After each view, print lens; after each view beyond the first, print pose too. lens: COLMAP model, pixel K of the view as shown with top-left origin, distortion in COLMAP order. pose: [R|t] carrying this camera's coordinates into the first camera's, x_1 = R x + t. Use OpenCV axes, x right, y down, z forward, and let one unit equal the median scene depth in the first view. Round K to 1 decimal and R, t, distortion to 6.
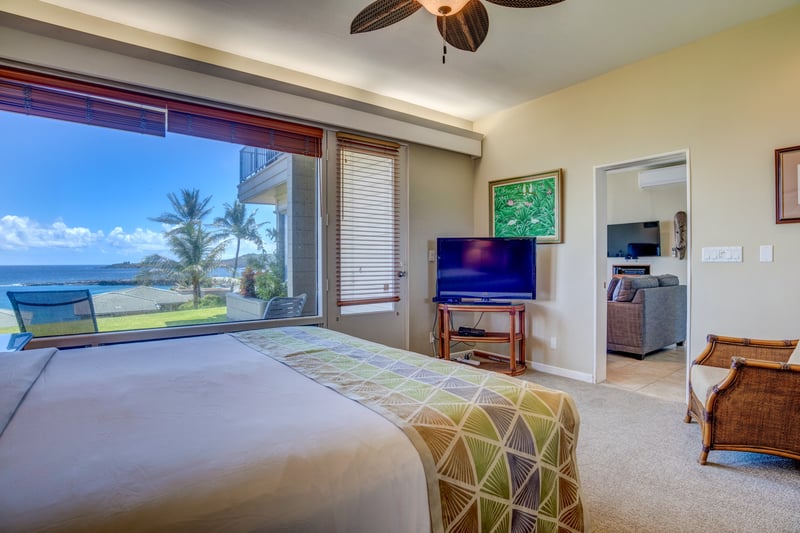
lens RADIAL K [[410.8, 0, 402.5], [0, 410.8, 263.5], [0, 0, 1]] dist [-0.073113, 0.025355]
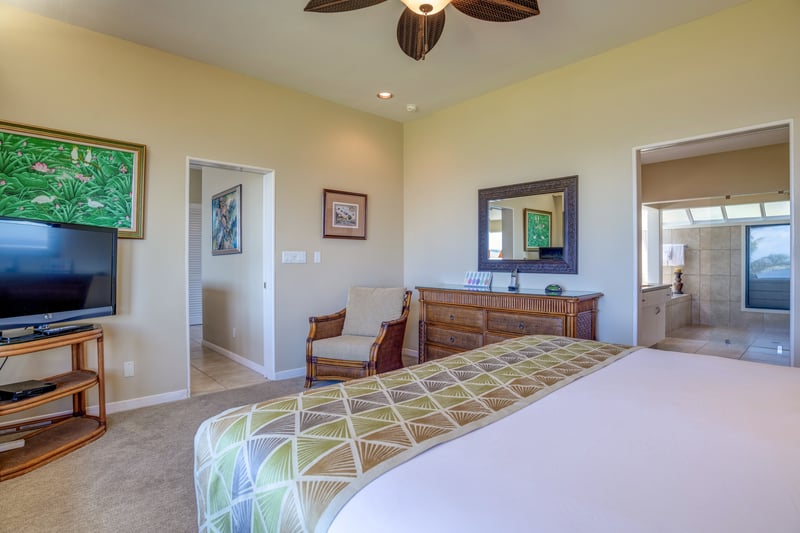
lens RADIAL K [[410.8, 0, 402.5], [0, 410.8, 263.5], [0, 0, 1]] dist [-0.073113, 0.025355]
pose [[-0.108371, 0.001260, 0.994110, -0.426603], [0.004510, 0.999990, -0.000776, 0.000527], [-0.994100, 0.004399, -0.108375, 0.568982]]
